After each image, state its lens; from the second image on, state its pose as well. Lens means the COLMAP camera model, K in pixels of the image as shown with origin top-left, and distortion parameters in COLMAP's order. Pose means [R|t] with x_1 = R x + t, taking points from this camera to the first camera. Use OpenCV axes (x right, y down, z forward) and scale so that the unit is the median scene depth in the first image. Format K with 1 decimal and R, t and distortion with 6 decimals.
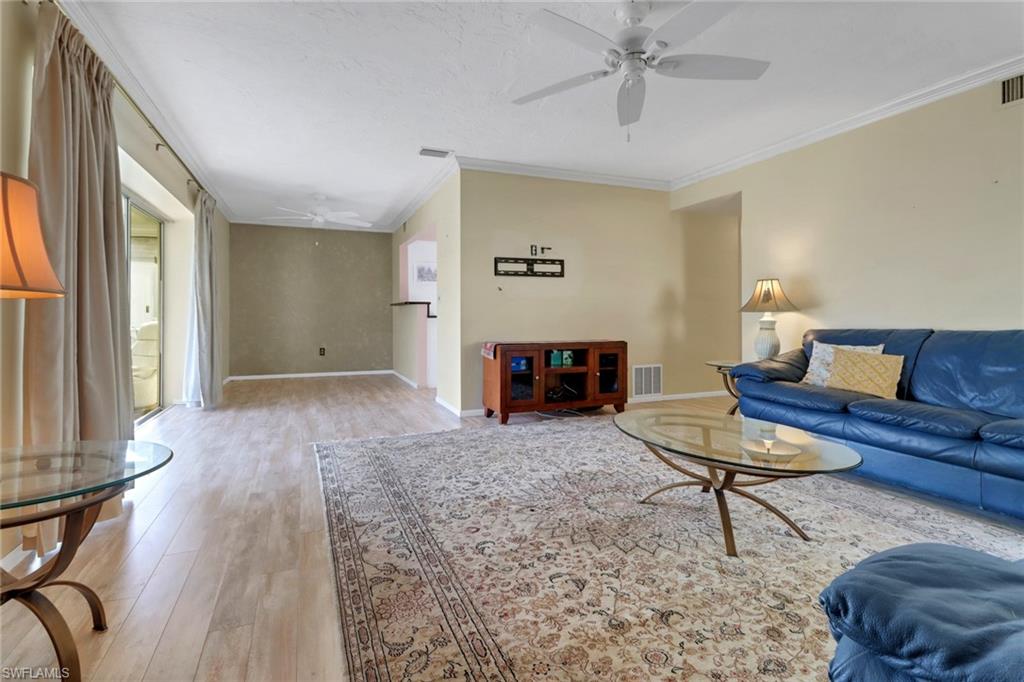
lens RADIAL K [[477.4, 0, 484.4], [0, 477.4, 317.0], [0, 0, 1]] dist [0.001076, -0.000274]
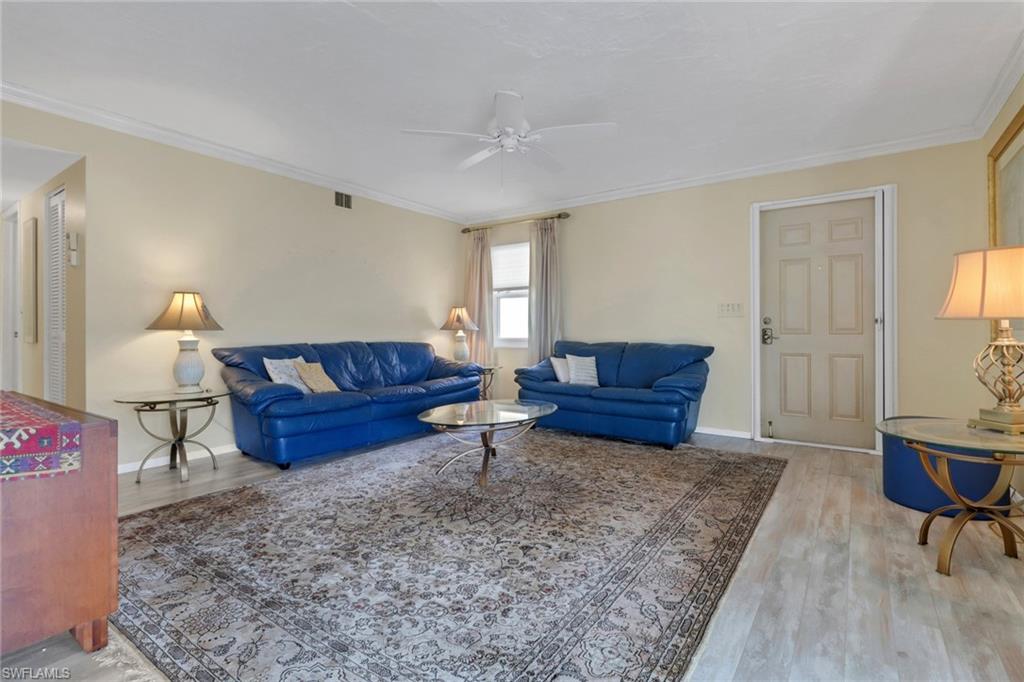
lens RADIAL K [[499.9, 0, 511.1], [0, 499.9, 324.8], [0, 0, 1]] dist [0.000814, -0.000347]
pose [[-0.568305, 0.014224, 0.822695, -0.394413], [0.008281, 0.999899, -0.011567, -0.004789], [-0.822776, 0.000239, -0.568365, 0.855231]]
